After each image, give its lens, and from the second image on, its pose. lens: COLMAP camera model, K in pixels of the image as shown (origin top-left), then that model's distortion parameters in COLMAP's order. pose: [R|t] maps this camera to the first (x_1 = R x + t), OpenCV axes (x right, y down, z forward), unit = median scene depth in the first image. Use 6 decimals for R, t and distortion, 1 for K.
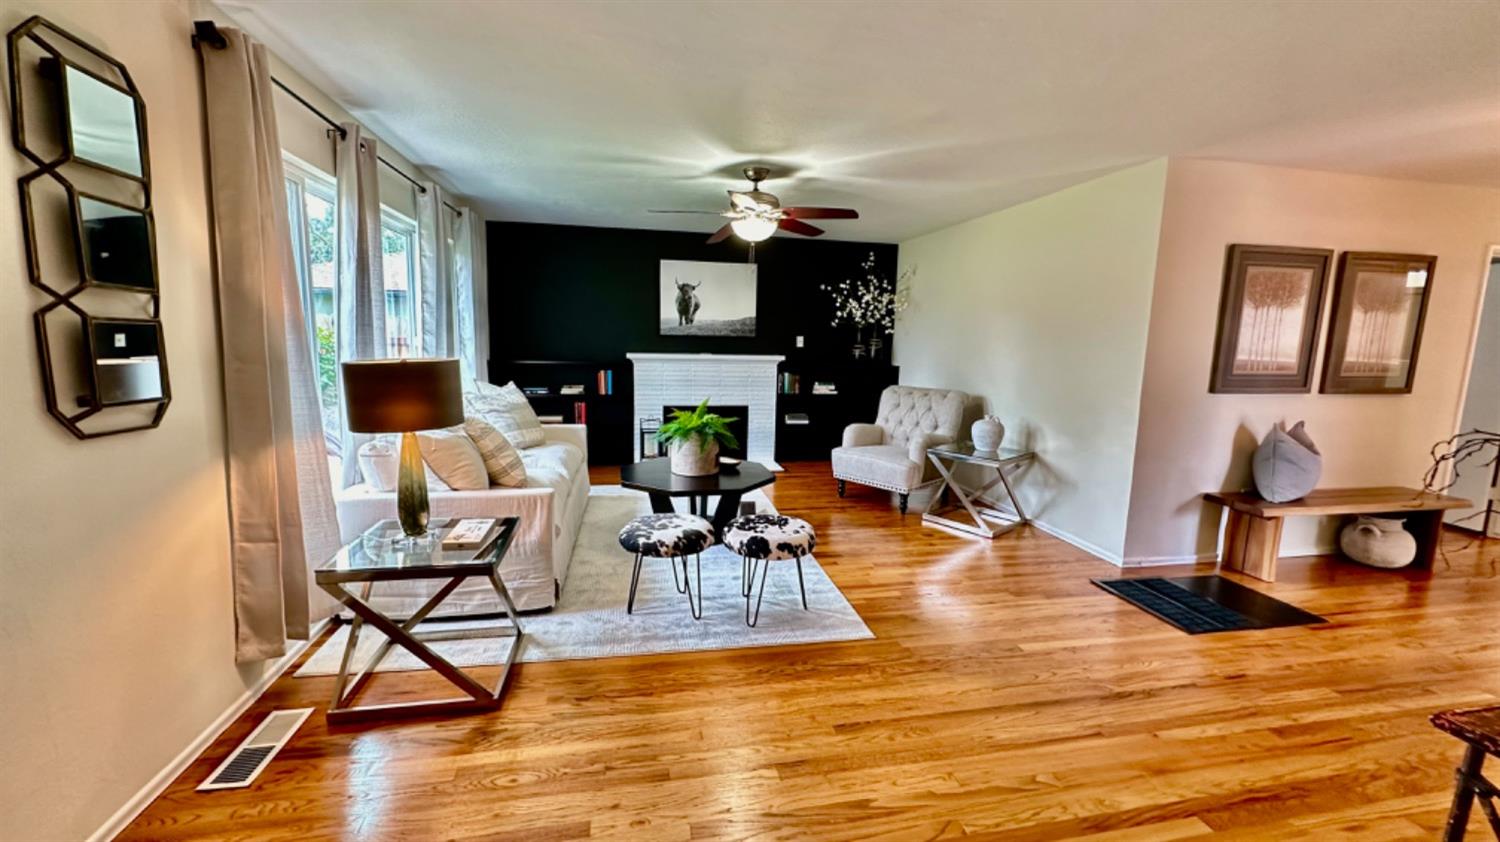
lens RADIAL K [[595.5, 0, 748.8], [0, 595.5, 422.0], [0, 0, 1]] dist [-0.004947, 0.001161]
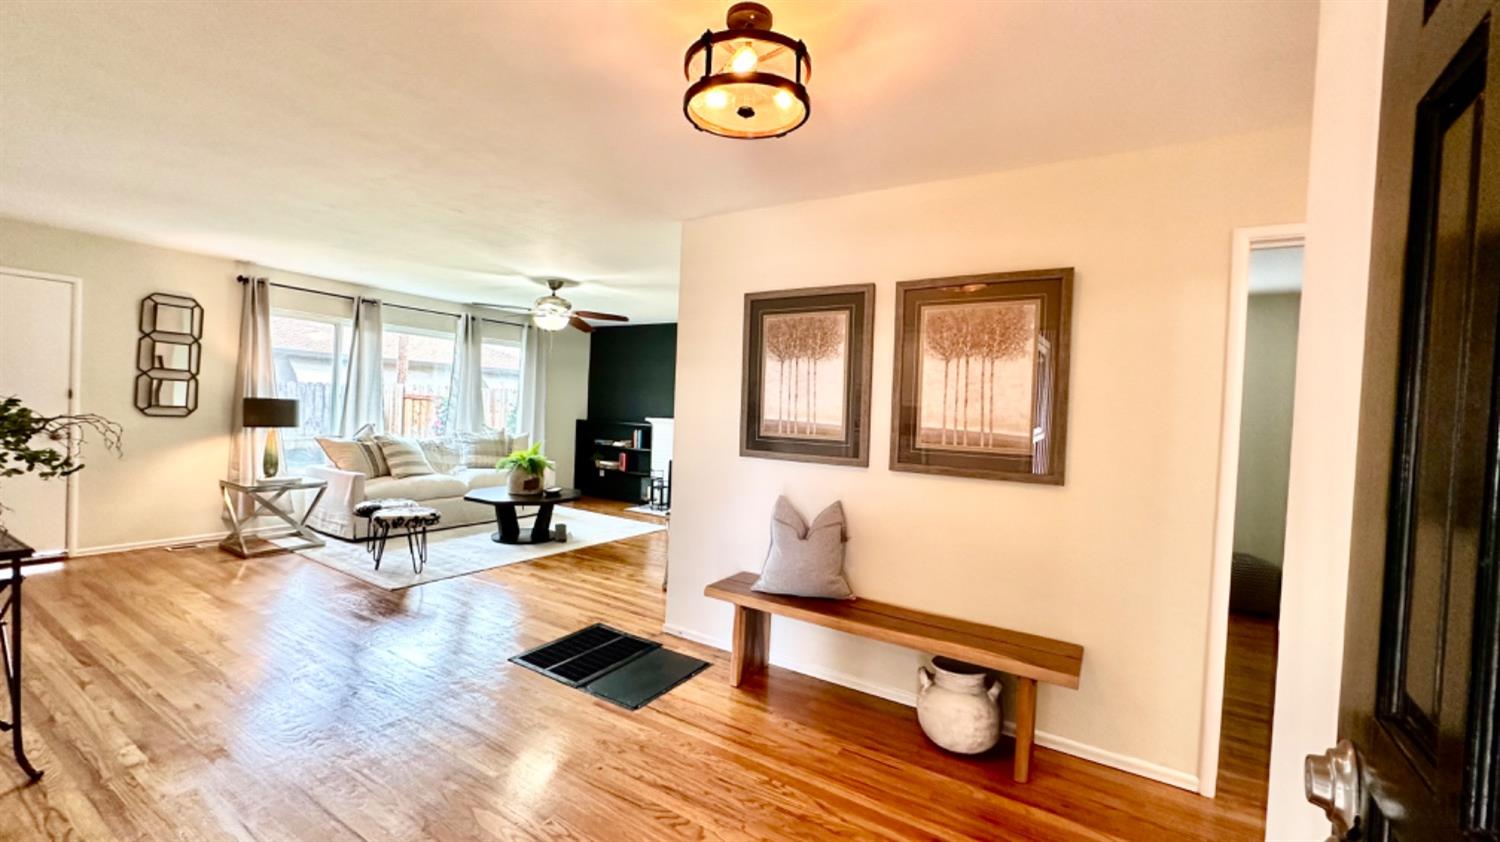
lens RADIAL K [[595.5, 0, 750.4], [0, 595.5, 419.8], [0, 0, 1]] dist [-0.004947, 0.001161]
pose [[0.732609, 0.023818, -0.680233, 1.401457], [-0.124546, 0.987205, -0.099569, -0.014421], [0.669158, 0.157666, 0.726202, 0.348147]]
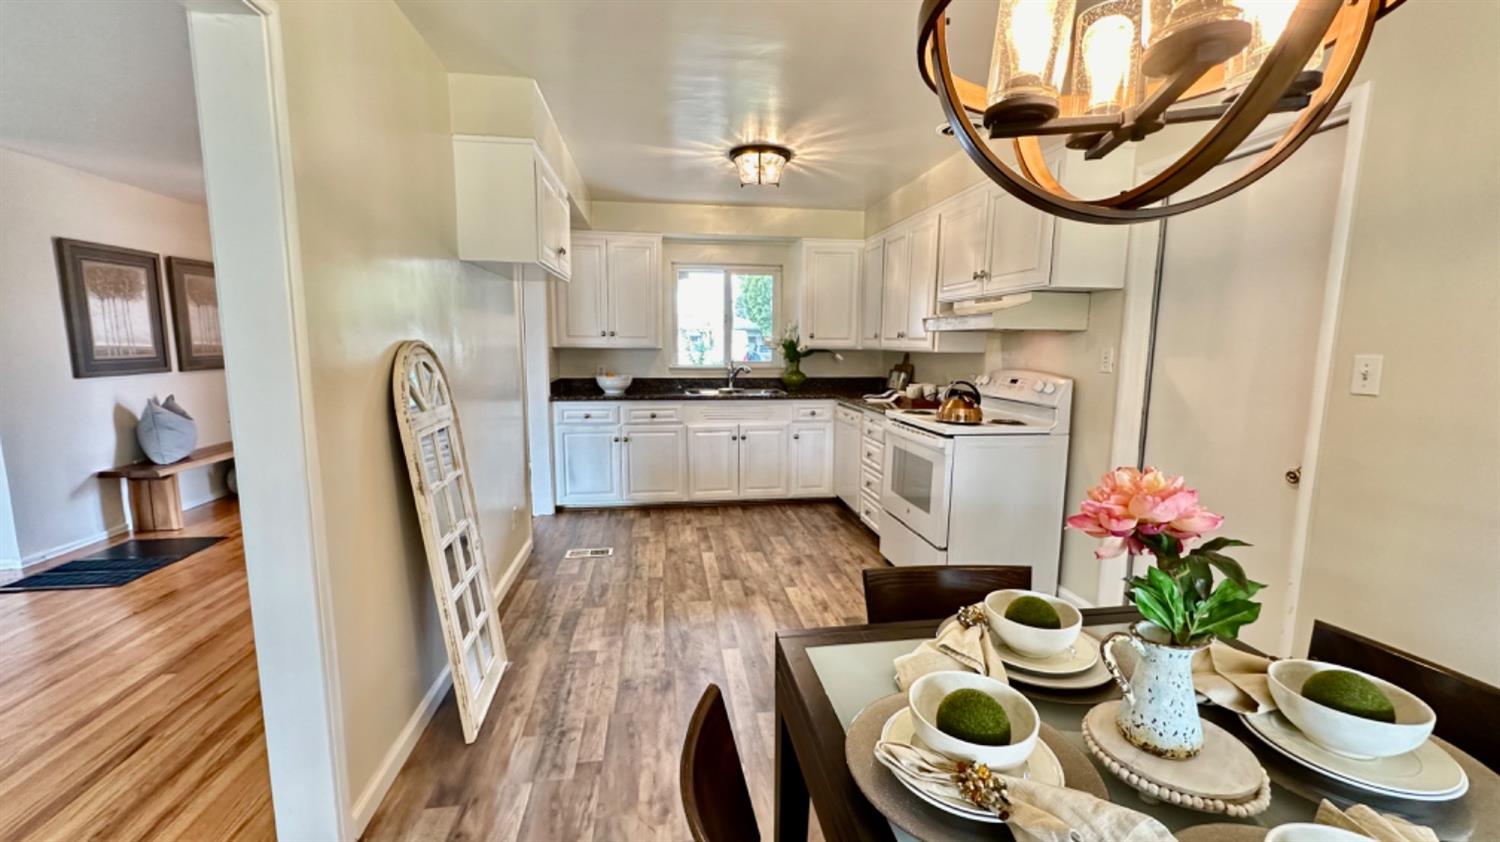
lens RADIAL K [[595.5, 0, 746.3], [0, 595.5, 421.7], [0, 0, 1]] dist [-0.004947, 0.001161]
pose [[0.054717, -0.154824, 0.986426, -0.210228], [0.135858, 0.979873, 0.146259, 0.034864], [-0.989216, 0.126010, 0.074650, -0.248723]]
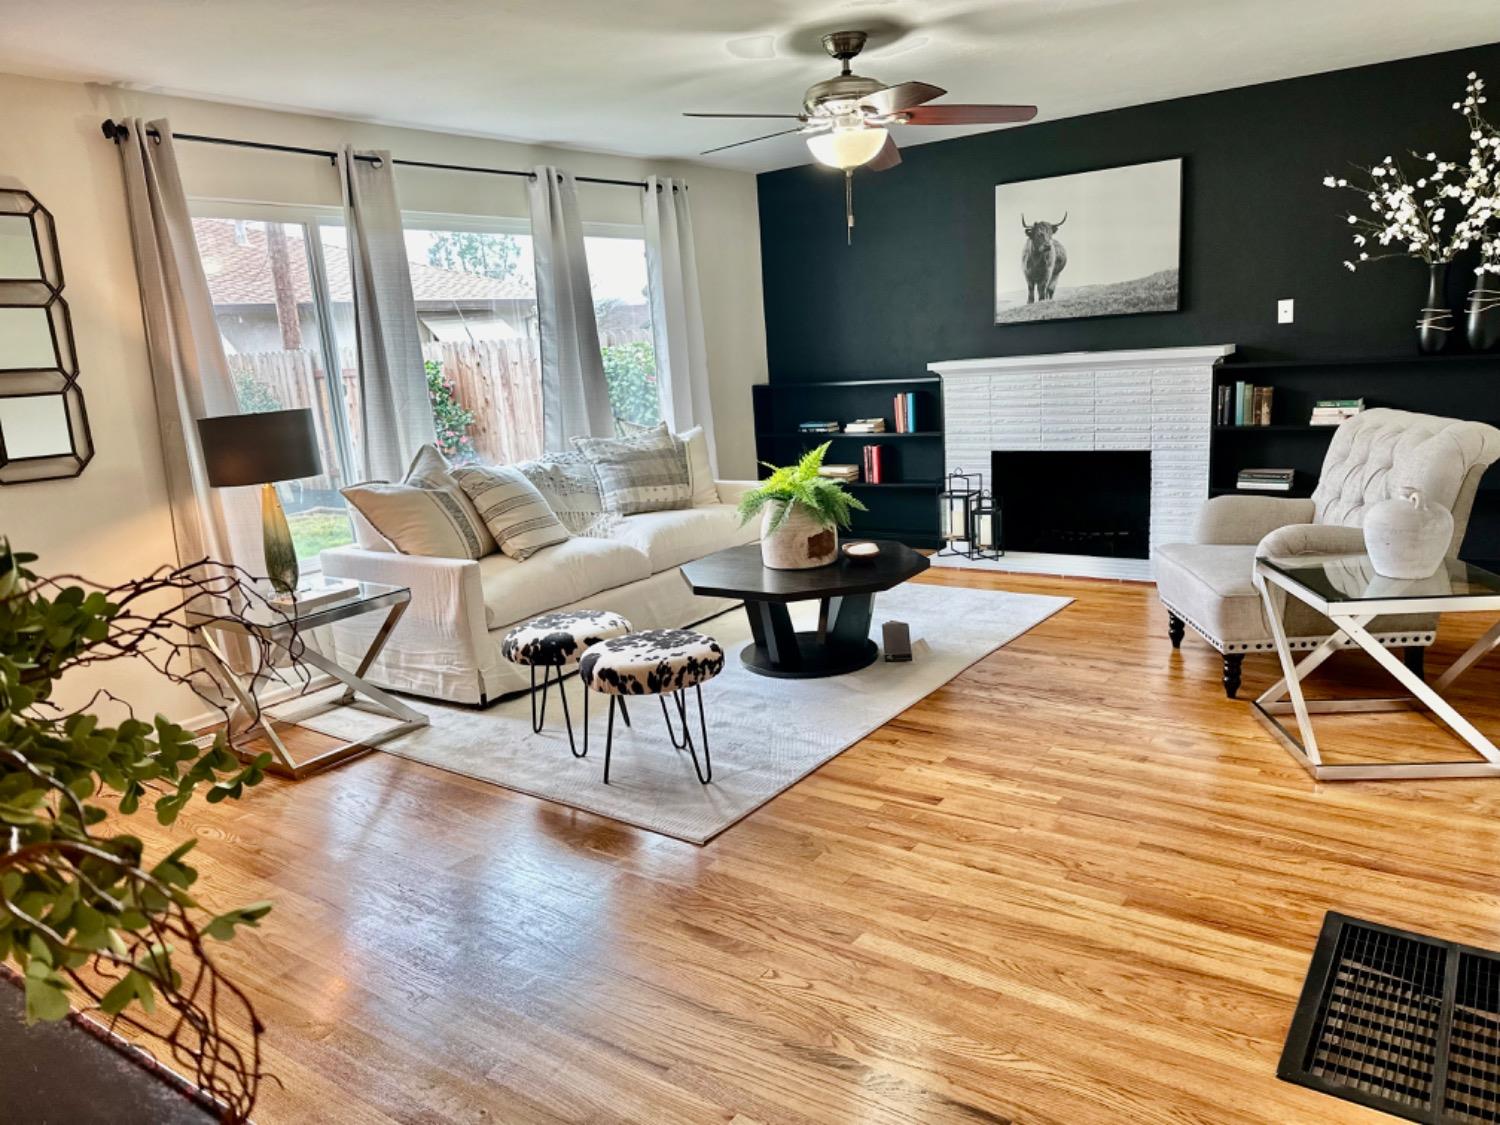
lens RADIAL K [[1050.0, 0, 756.1], [0, 1050.0, 577.1], [0, 0, 1]] dist [0.049371, -0.048243]
pose [[0.682125, 0.096445, -0.724848, 0.767200], [-0.019574, 0.993317, 0.113746, -0.029702], [0.730974, -0.063401, 0.679454, 0.236995]]
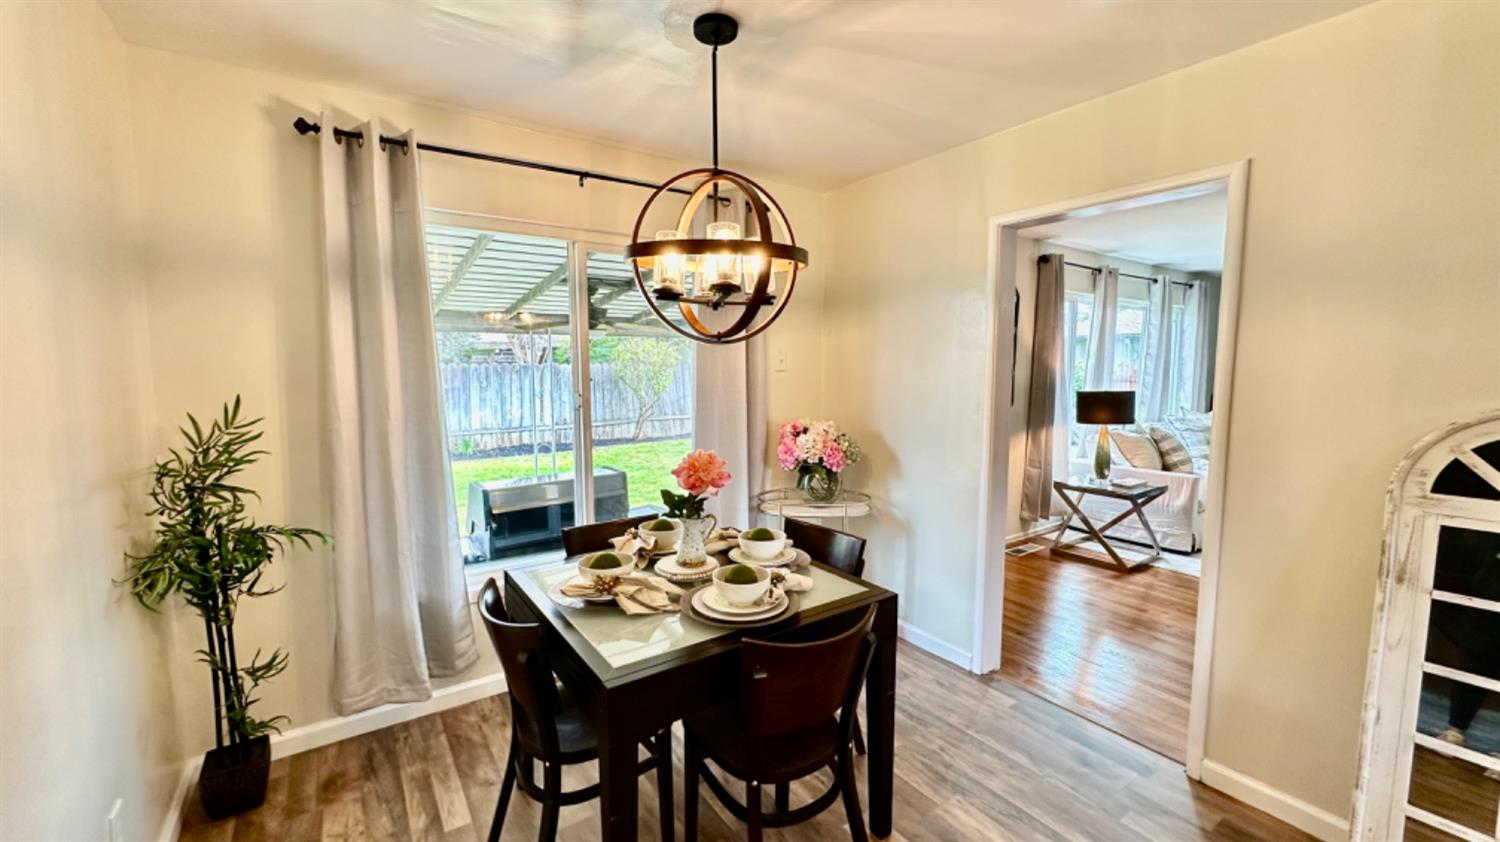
lens RADIAL K [[595.5, 0, 745.2], [0, 595.5, 414.3], [0, 0, 1]] dist [-0.004947, 0.001161]
pose [[0.389932, 0.056018, -0.919138, 0.489658], [-0.120224, 0.992701, 0.009499, 0.063005], [0.912962, 0.106798, 0.393820, -0.554483]]
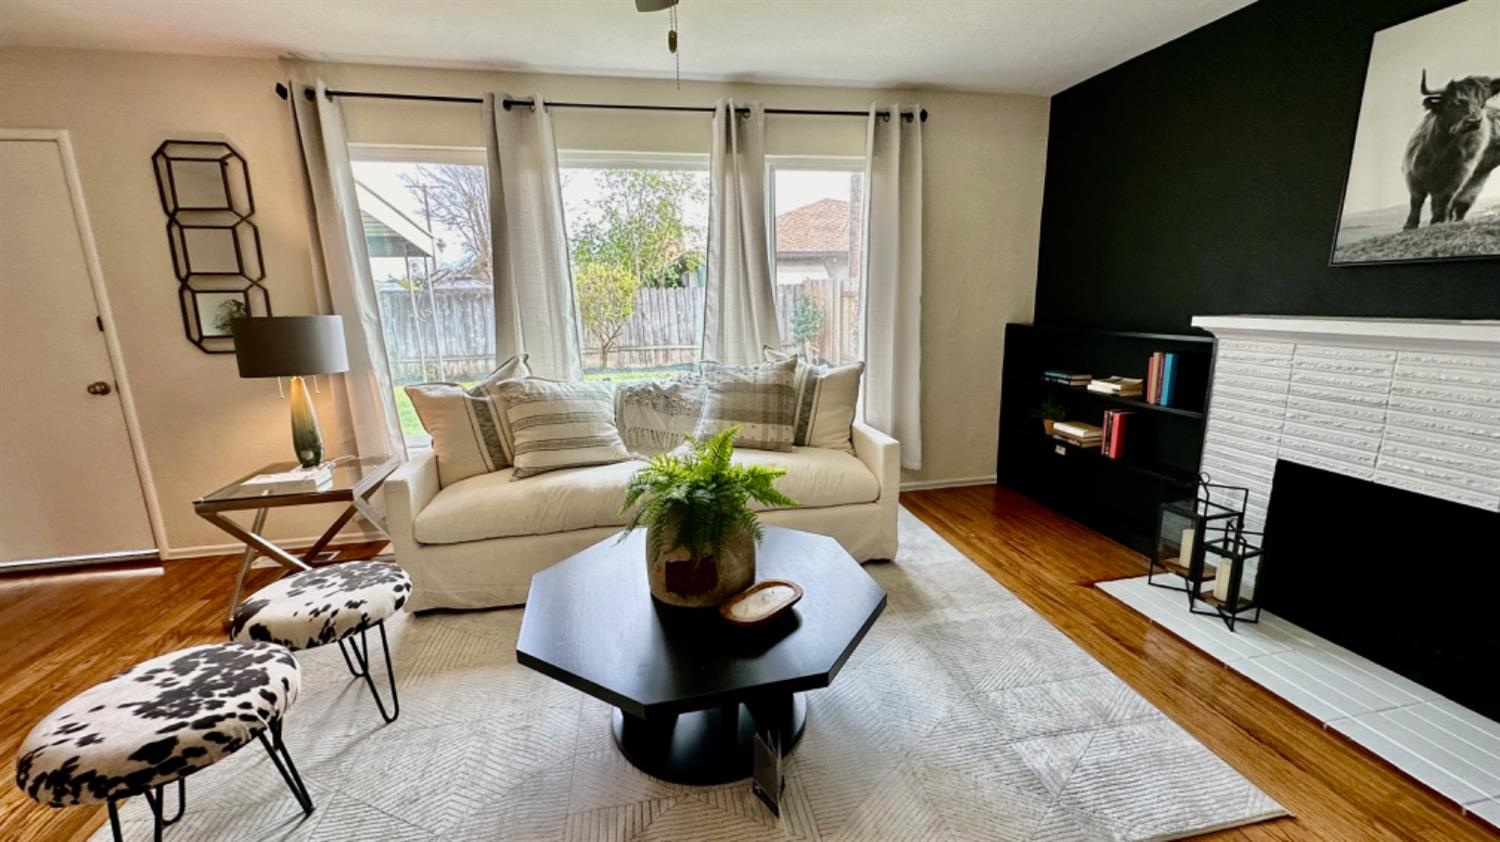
lens RADIAL K [[595.5, 0, 749.5], [0, 595.5, 416.4], [0, 0, 1]] dist [-0.004947, 0.001161]
pose [[0.007908, 0.180469, -0.983549, 0.364660], [-0.119550, 0.976696, 0.178251, -0.136735], [0.992797, 0.116173, 0.029298, 1.131124]]
